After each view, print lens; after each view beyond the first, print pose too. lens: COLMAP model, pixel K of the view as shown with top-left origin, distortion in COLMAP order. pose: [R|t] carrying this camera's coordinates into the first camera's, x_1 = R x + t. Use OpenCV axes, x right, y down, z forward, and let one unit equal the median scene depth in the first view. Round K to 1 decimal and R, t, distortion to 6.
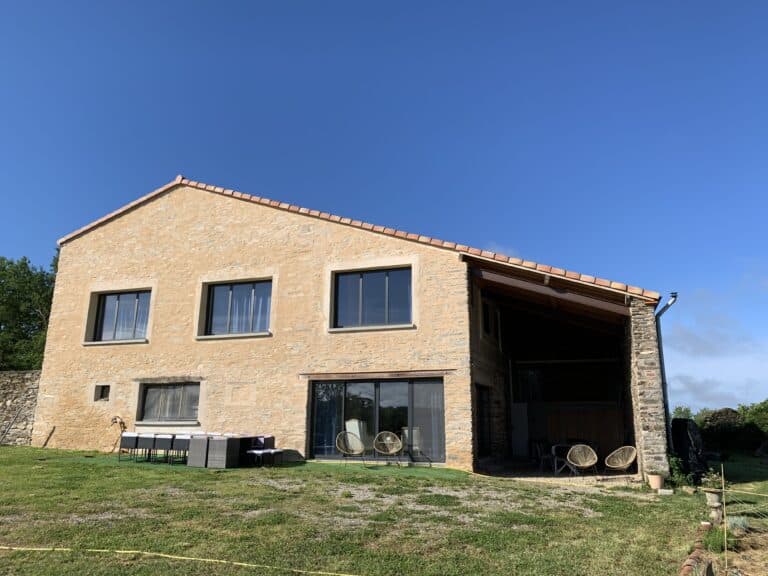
lens RADIAL K [[570.1, 0, 384.0], [0, 570.1, 288.0], [0, 0, 1]] dist [-0.000084, -0.000560]
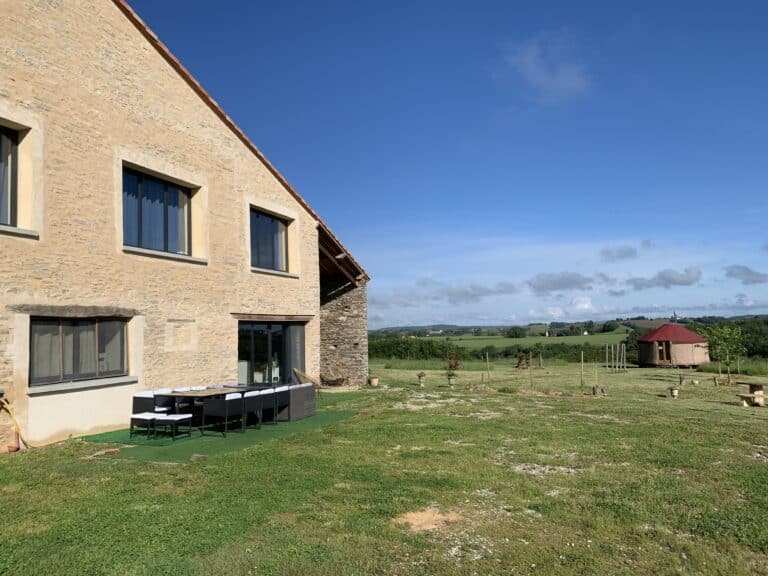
lens RADIAL K [[570.1, 0, 384.0], [0, 570.1, 288.0], [0, 0, 1]] dist [-0.000084, -0.000560]
pose [[0.019382, 0.066227, 0.997616, -0.981301], [-0.222467, 0.973075, -0.060275, 0.108100], [-0.974748, -0.220768, 0.033593, 0.710308]]
